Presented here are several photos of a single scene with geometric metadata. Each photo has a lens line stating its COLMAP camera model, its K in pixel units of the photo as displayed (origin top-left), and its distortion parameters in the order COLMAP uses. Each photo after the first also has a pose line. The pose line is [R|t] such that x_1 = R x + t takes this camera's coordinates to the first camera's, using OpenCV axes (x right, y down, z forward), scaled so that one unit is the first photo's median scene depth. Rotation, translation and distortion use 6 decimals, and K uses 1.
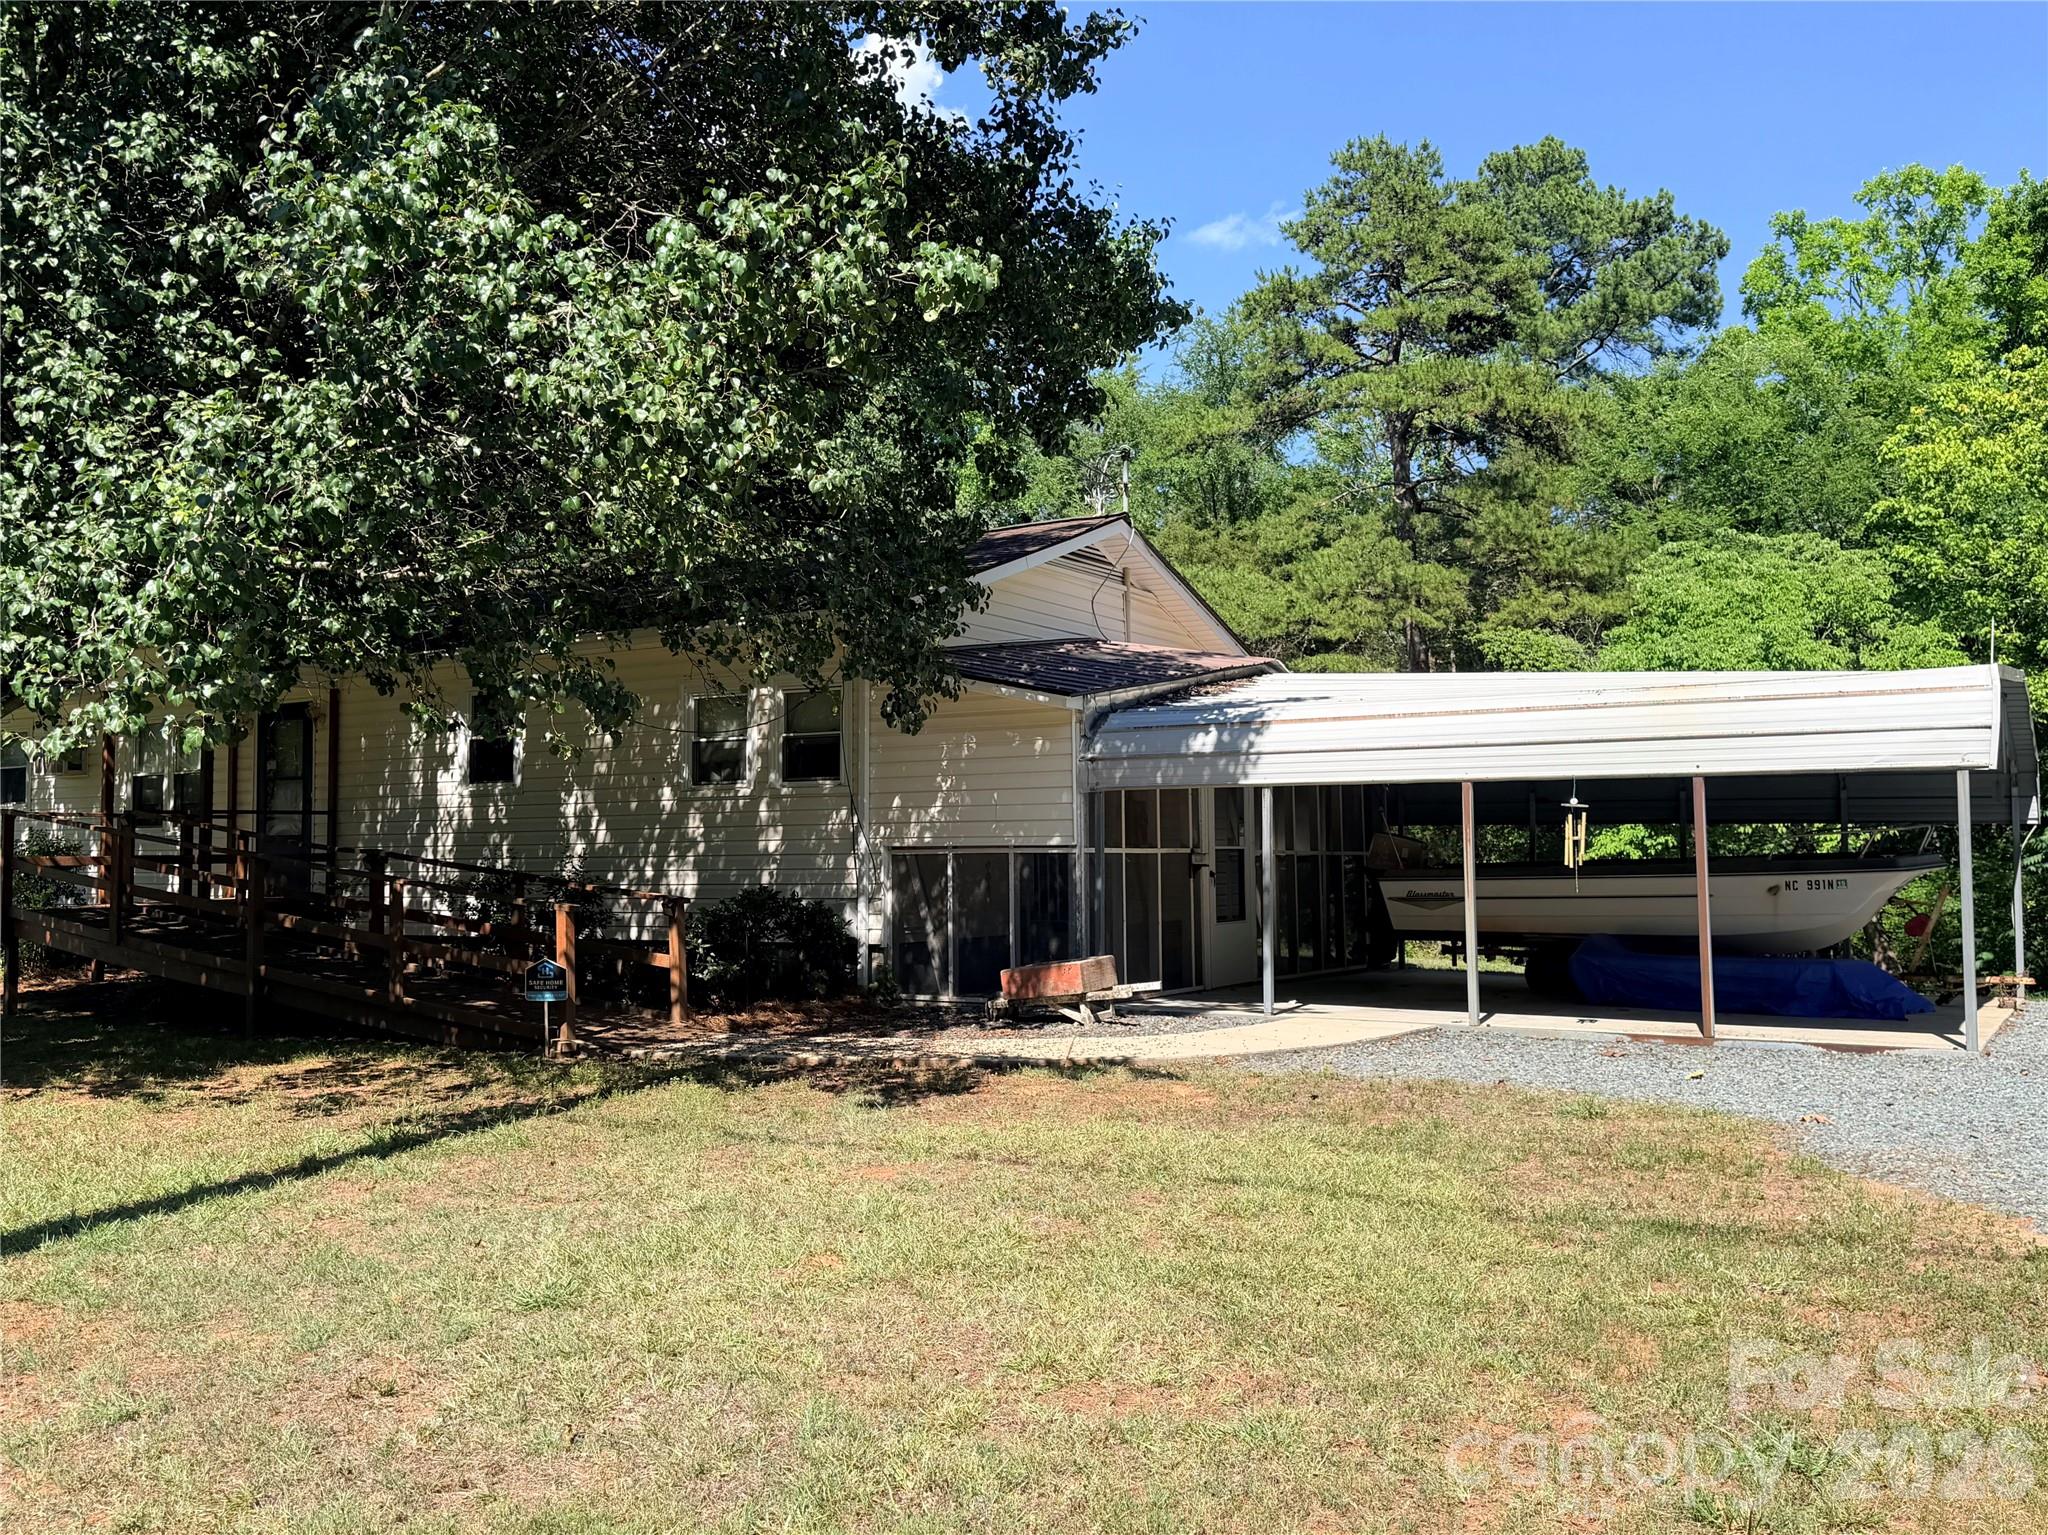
lens RADIAL K [[1661.7, 0, 1024.0], [0, 1661.7, 767.5], [0, 0, 1]] dist [0.094566, 0.000420]
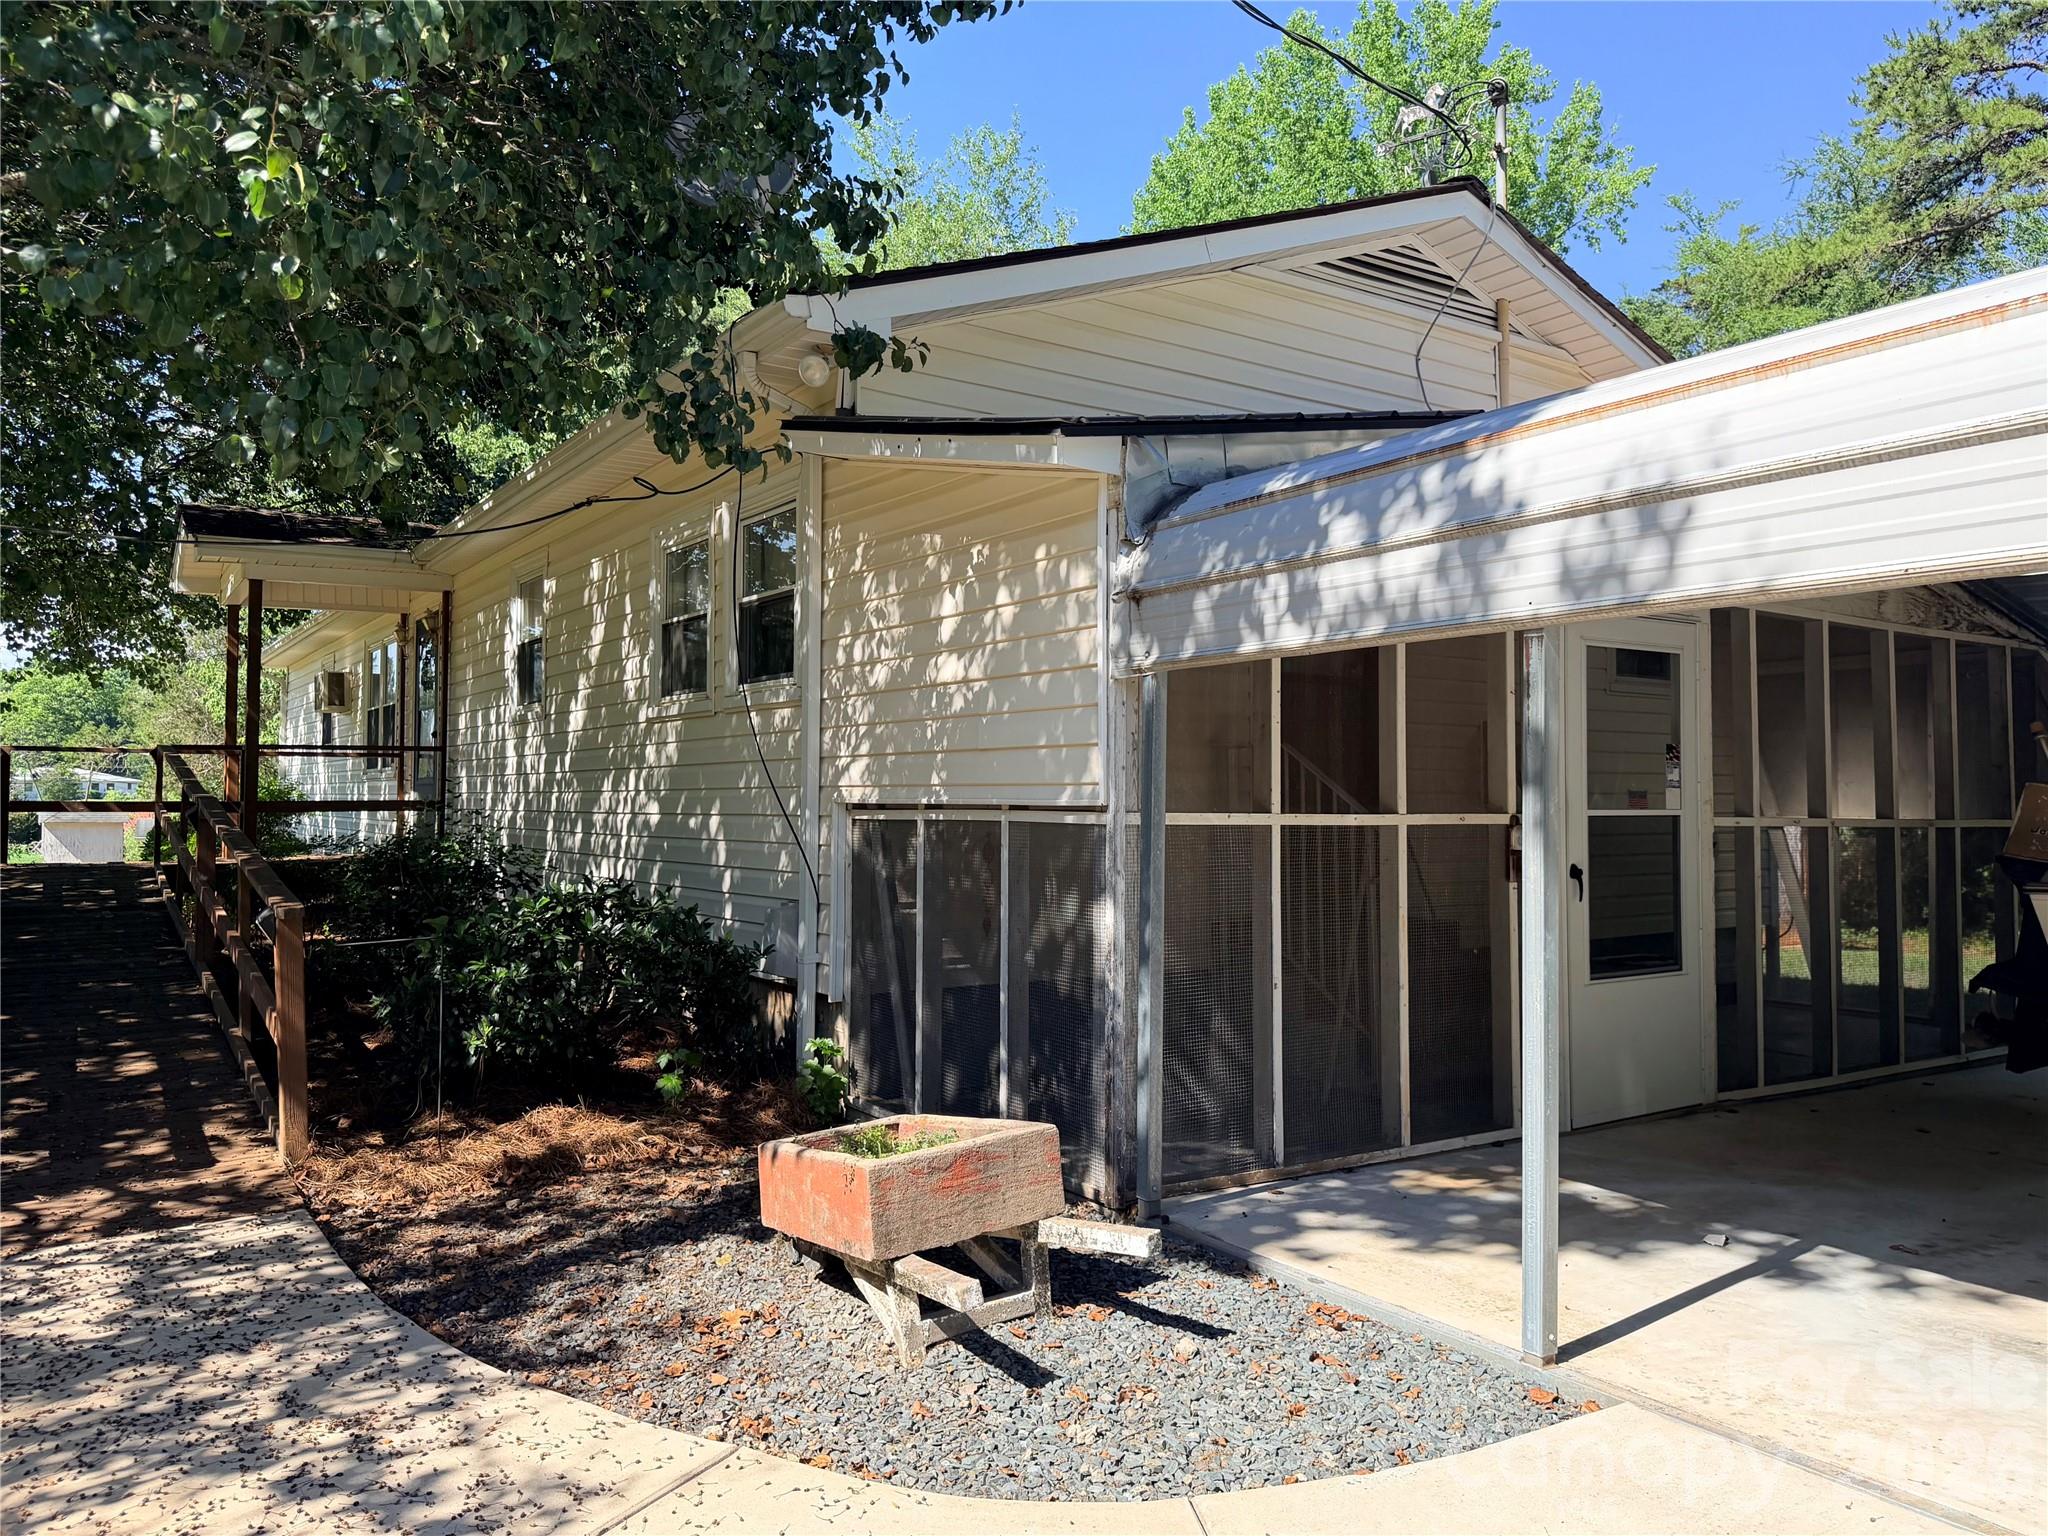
lens RADIAL K [[1493.4, 0, 1024.0], [0, 1493.4, 768.0], [0, 0, 1]] dist [-0.009408, -0.008321]
pose [[0.910753, -0.009900, -0.412833, 0.157609], [0.019009, 0.999658, 0.017963, 0.029705], [0.412514, -0.024207, 0.910630, 0.638364]]
